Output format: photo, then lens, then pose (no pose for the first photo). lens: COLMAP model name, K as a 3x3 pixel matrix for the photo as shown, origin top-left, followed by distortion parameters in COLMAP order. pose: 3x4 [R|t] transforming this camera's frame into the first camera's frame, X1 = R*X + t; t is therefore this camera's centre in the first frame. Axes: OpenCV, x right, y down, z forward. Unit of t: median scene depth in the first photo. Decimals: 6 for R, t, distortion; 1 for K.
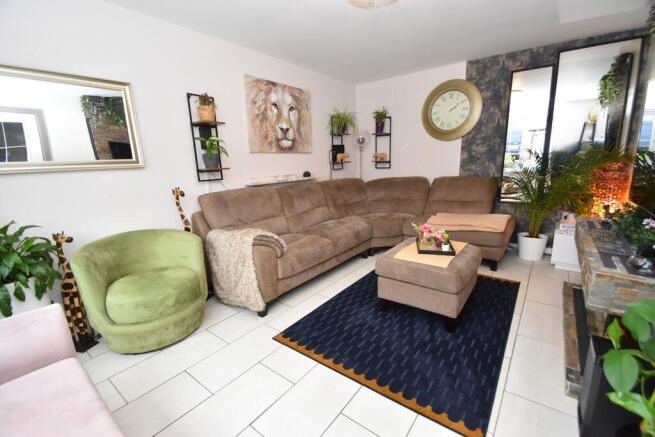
lens RADIAL K [[288.8, 0, 325.2], [0, 288.8, 218.6], [0, 0, 1]] dist [-0.014952, -0.001112]
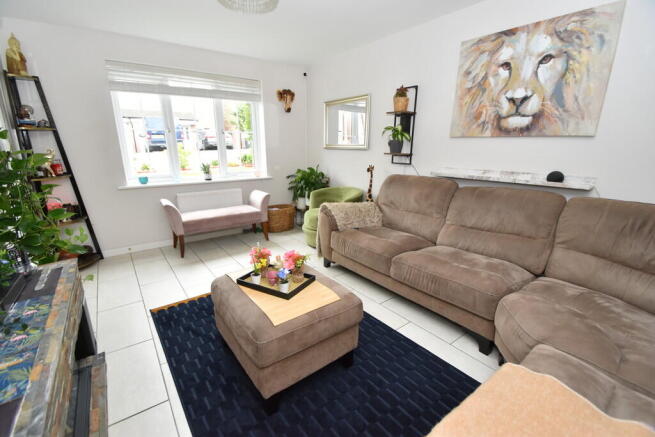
lens RADIAL K [[288.8, 0, 313.7], [0, 288.8, 218.2], [0, 0, 1]] dist [-0.014952, -0.001112]
pose [[-0.287014, 0.261644, -0.921502, 0.656460], [-0.186936, 0.928182, 0.321764, -0.192770], [0.939509, 0.264613, -0.217490, 0.814841]]
